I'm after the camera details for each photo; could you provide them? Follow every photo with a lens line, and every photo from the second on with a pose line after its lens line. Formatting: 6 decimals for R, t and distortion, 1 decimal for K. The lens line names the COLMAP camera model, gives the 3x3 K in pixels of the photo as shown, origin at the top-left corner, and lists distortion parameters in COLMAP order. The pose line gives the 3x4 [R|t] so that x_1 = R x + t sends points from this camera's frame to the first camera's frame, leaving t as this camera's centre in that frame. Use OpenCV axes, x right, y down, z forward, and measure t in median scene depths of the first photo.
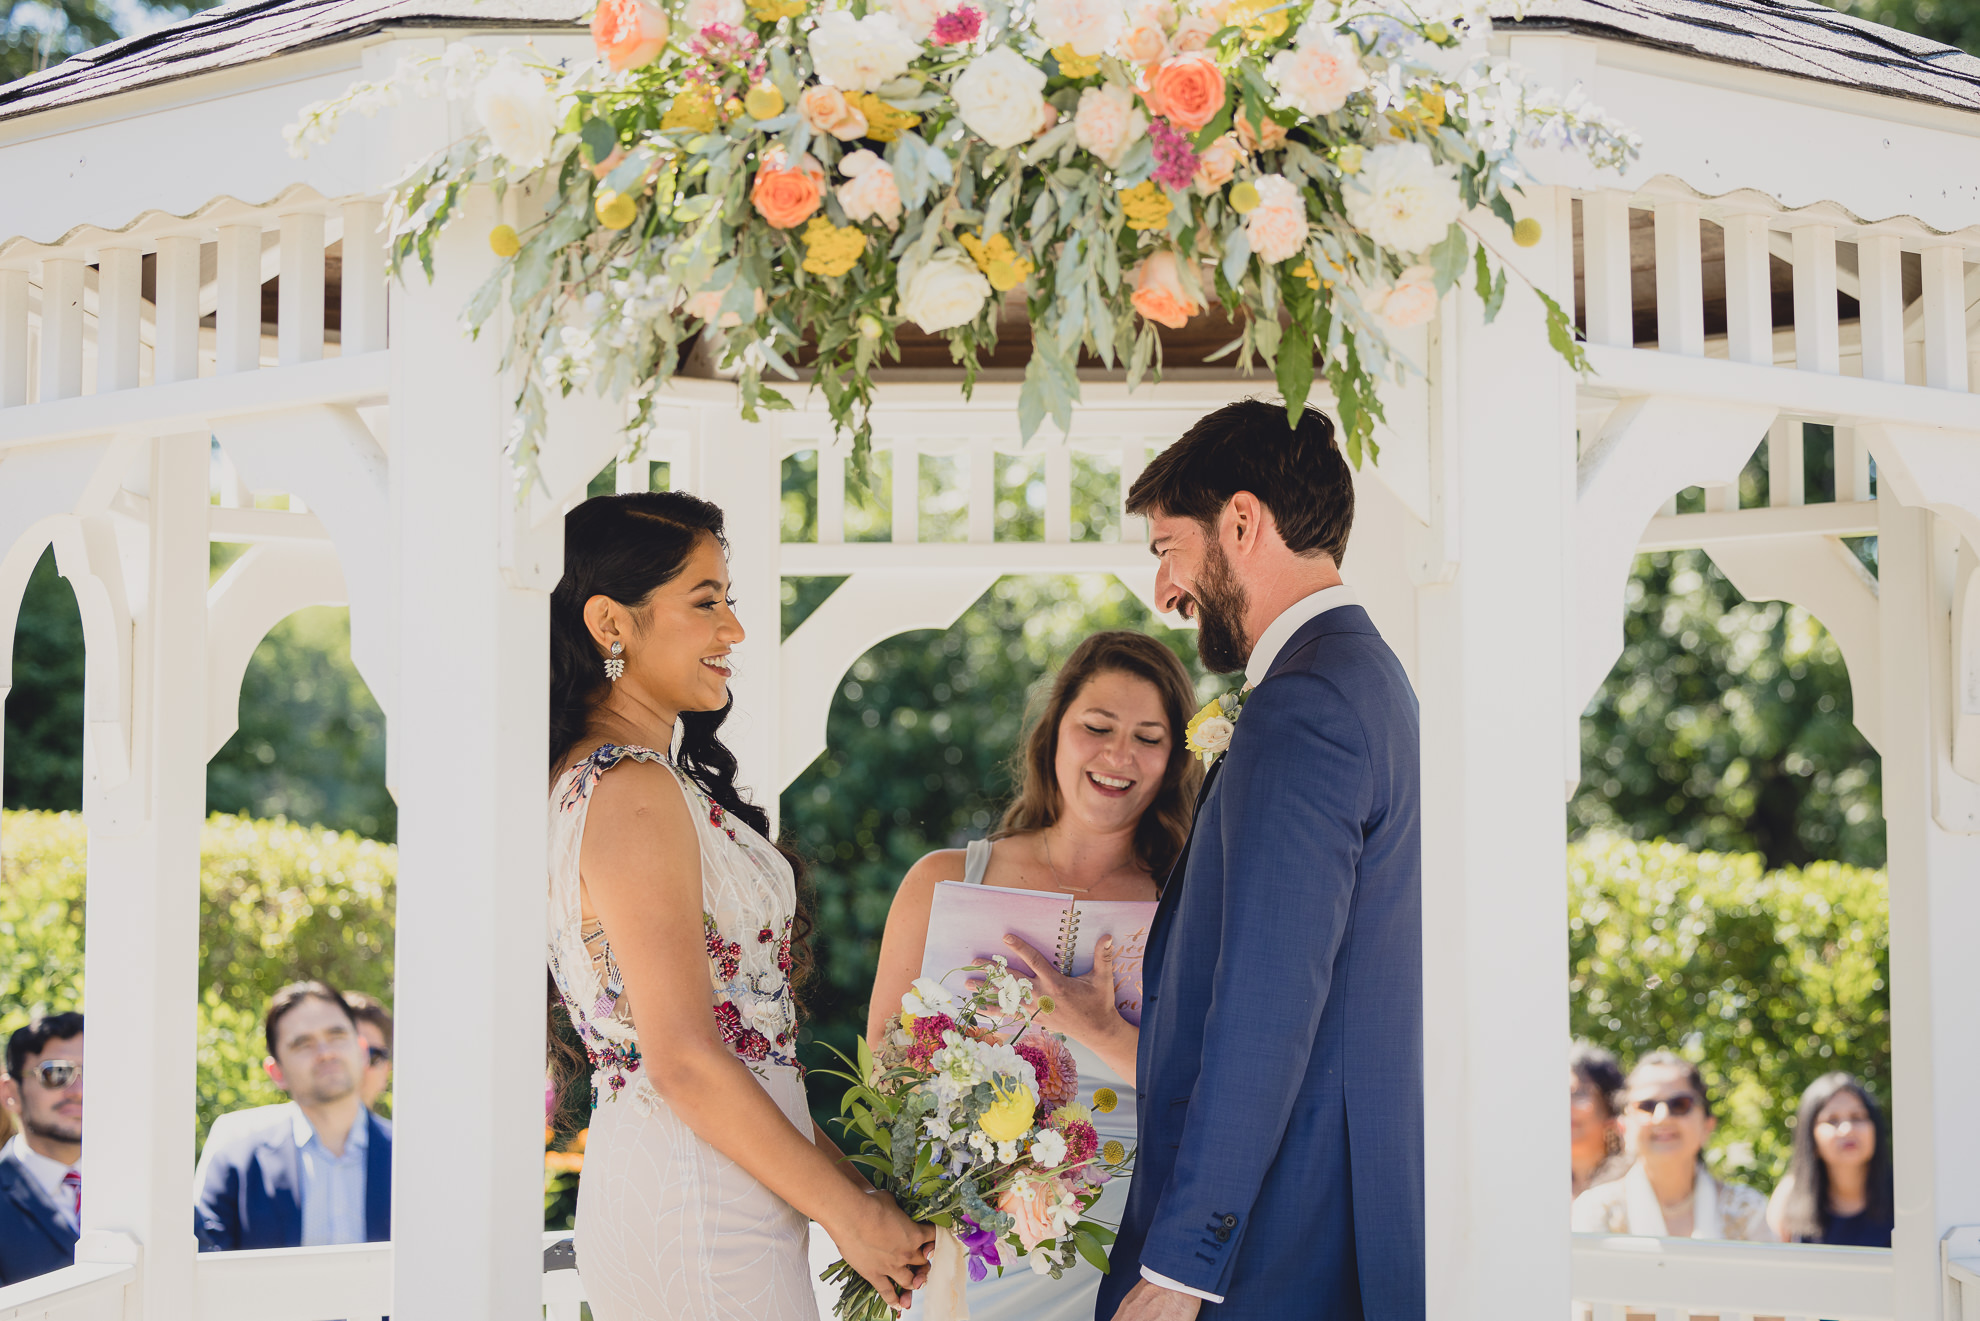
lens RADIAL K [[4581.6, 0, 1327.2], [0, 4581.6, 555.5], [0, 0, 1]] dist [0.058497, 0.046141]
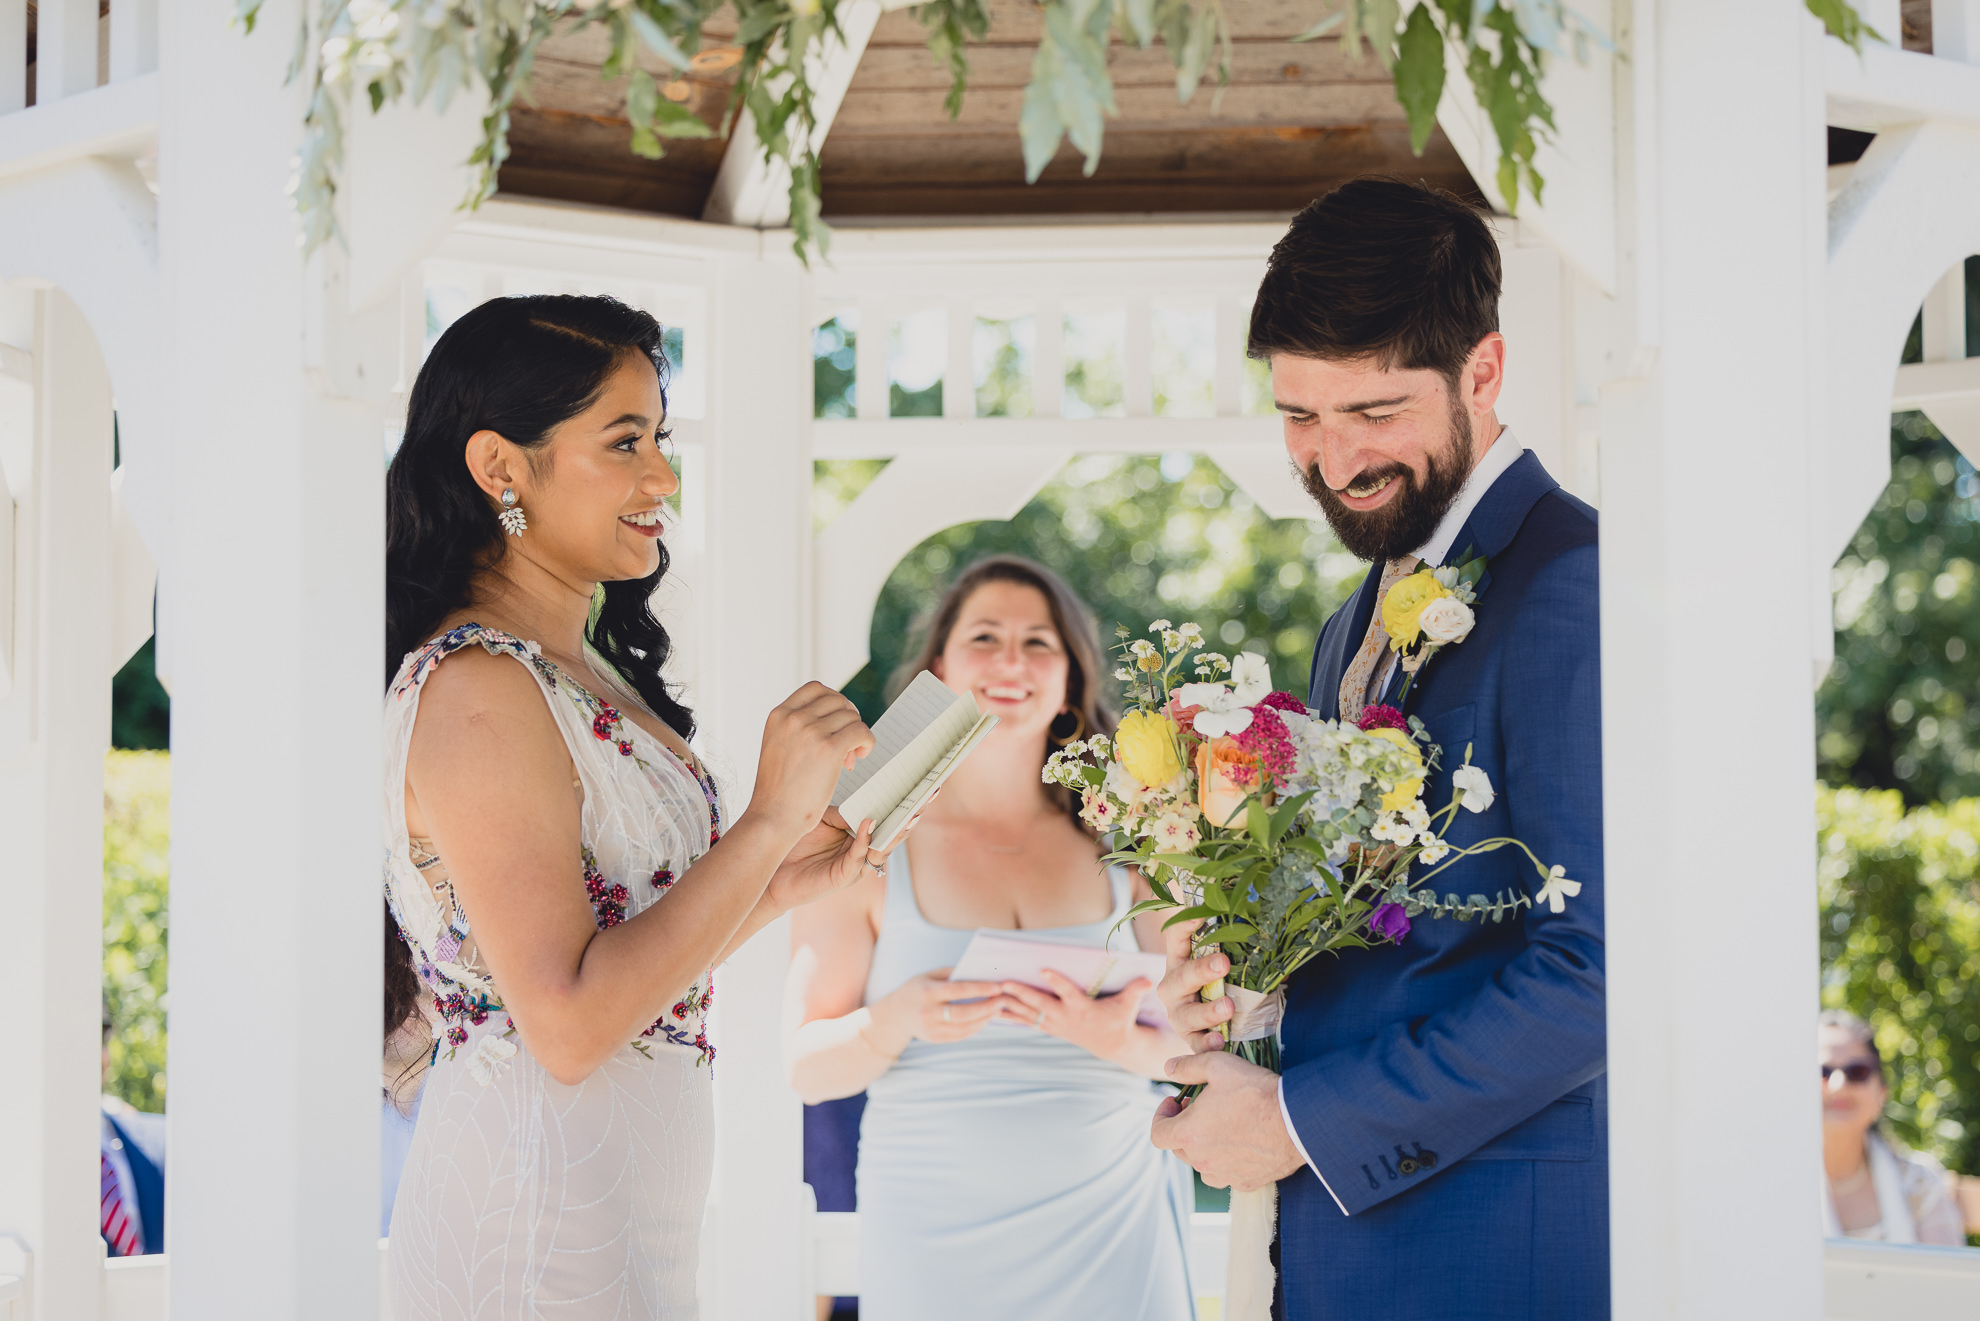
lens RADIAL K [[4199.4, 0, 1064.2], [0, 4199.4, 665.7], [0, 0, 1]] dist [0.060466, 0.271225]
pose [[0.995890, -0.006006, -0.090370, -0.004154], [0.008951, 0.999441, 0.032226, 0.029769], [0.090126, -0.032903, 0.995387, 0.368480]]
